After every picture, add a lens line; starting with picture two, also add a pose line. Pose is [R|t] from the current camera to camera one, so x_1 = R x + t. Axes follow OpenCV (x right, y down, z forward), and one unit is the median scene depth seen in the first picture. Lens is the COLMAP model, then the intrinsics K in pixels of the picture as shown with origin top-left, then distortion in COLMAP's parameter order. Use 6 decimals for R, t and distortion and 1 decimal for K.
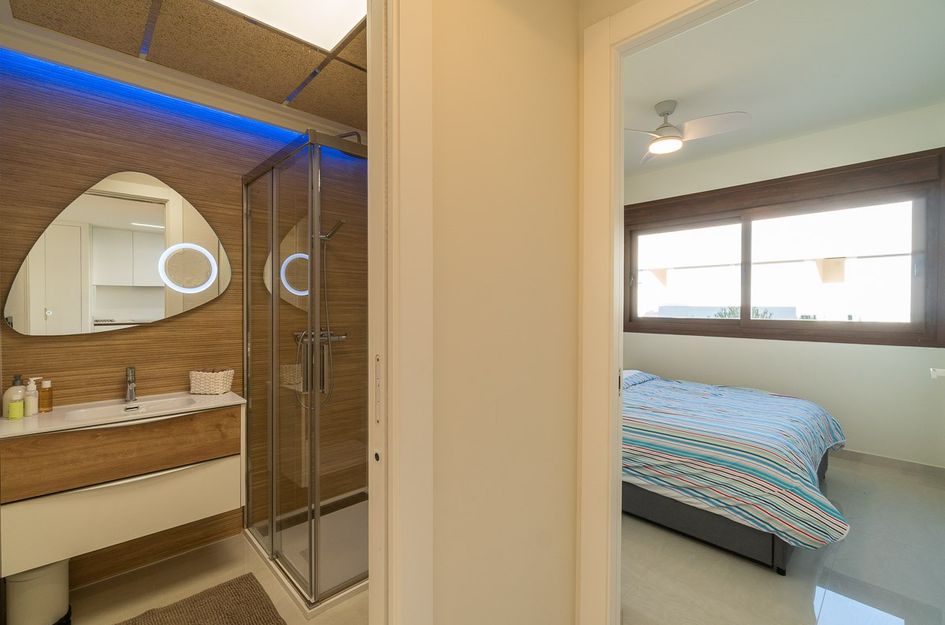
lens RADIAL K [[412.3, 0, 459.4], [0, 412.3, 314.9], [0, 0, 1]] dist [-0.000591, 0.000478]
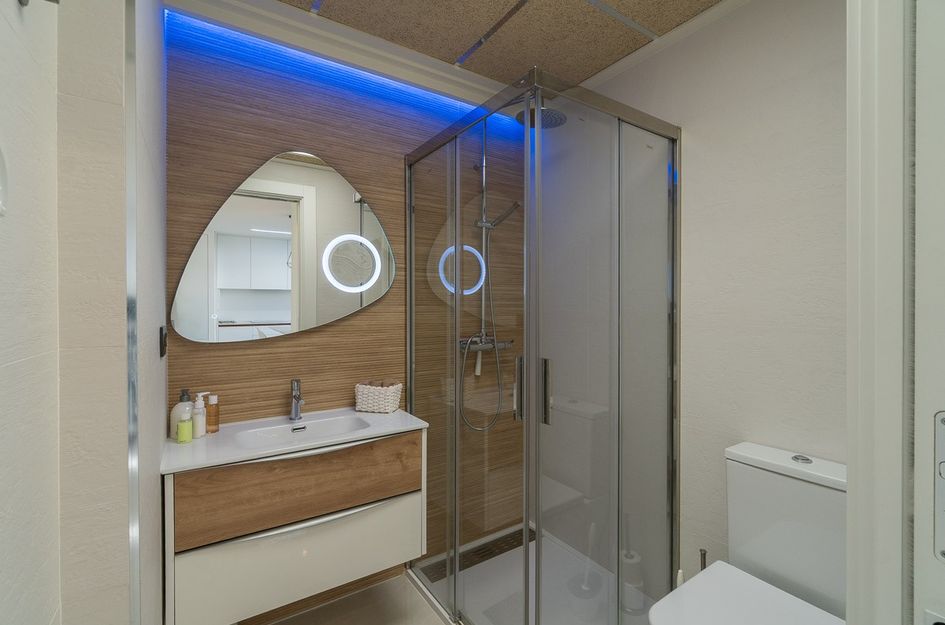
lens RADIAL K [[409.1, 0, 472.5], [0, 409.1, 312.5], [0, 0, 1]] dist [0.001577, 0.000021]
pose [[0.988311, -0.003318, -0.152415, -0.306949], [0.002238, 0.999971, -0.007257, -0.005252], [0.152435, 0.006831, 0.988290, 0.217324]]
